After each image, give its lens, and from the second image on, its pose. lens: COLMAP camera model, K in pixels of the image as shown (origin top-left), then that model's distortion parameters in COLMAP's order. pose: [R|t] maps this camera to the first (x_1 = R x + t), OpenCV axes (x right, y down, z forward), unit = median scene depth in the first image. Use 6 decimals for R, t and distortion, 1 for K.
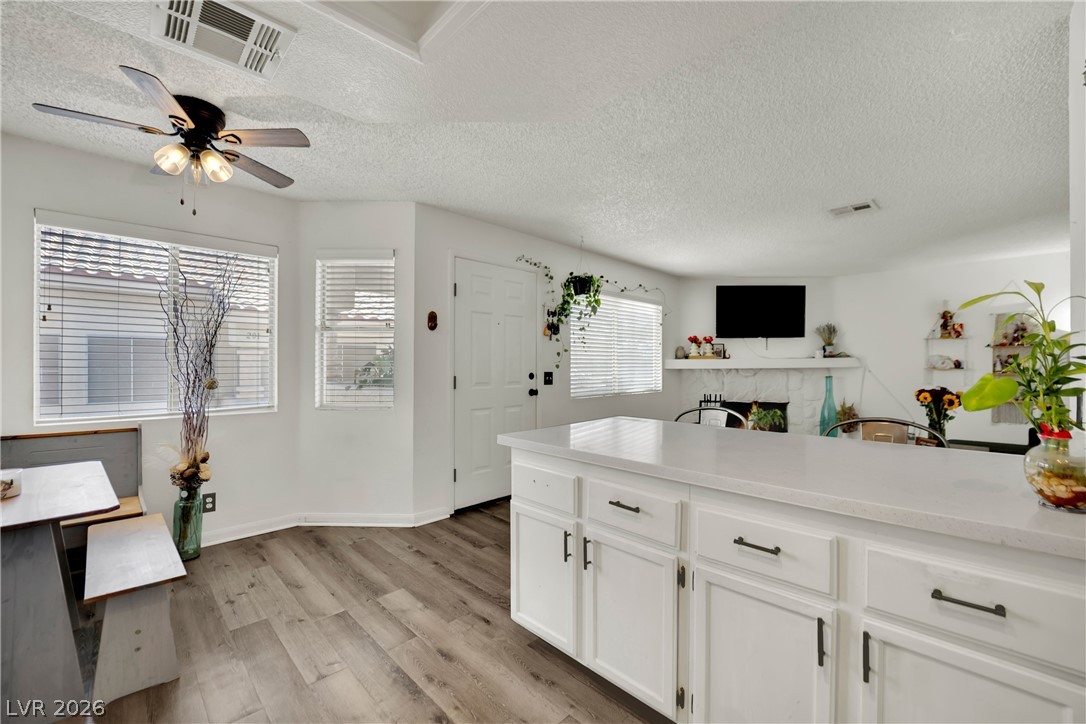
lens RADIAL K [[443.4, 0, 545.4], [0, 443.4, 364.6], [0, 0, 1]] dist [-0.019206, -0.001212]
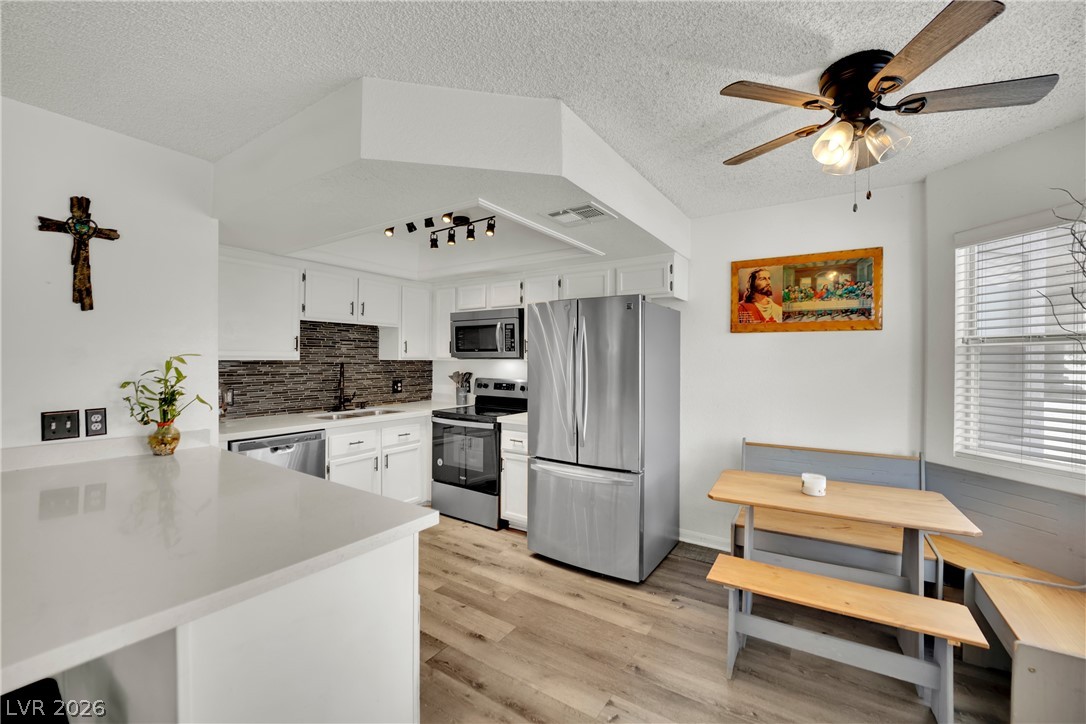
lens RADIAL K [[443.4, 0, 545.3], [0, 443.4, 362.0], [0, 0, 1]] dist [-0.019206, -0.001212]
pose [[-0.978330, -0.007844, -0.206905, -0.072989], [-0.009518, 0.999930, 0.007096, -0.049303], [0.206835, 0.008912, -0.978335, 1.004073]]
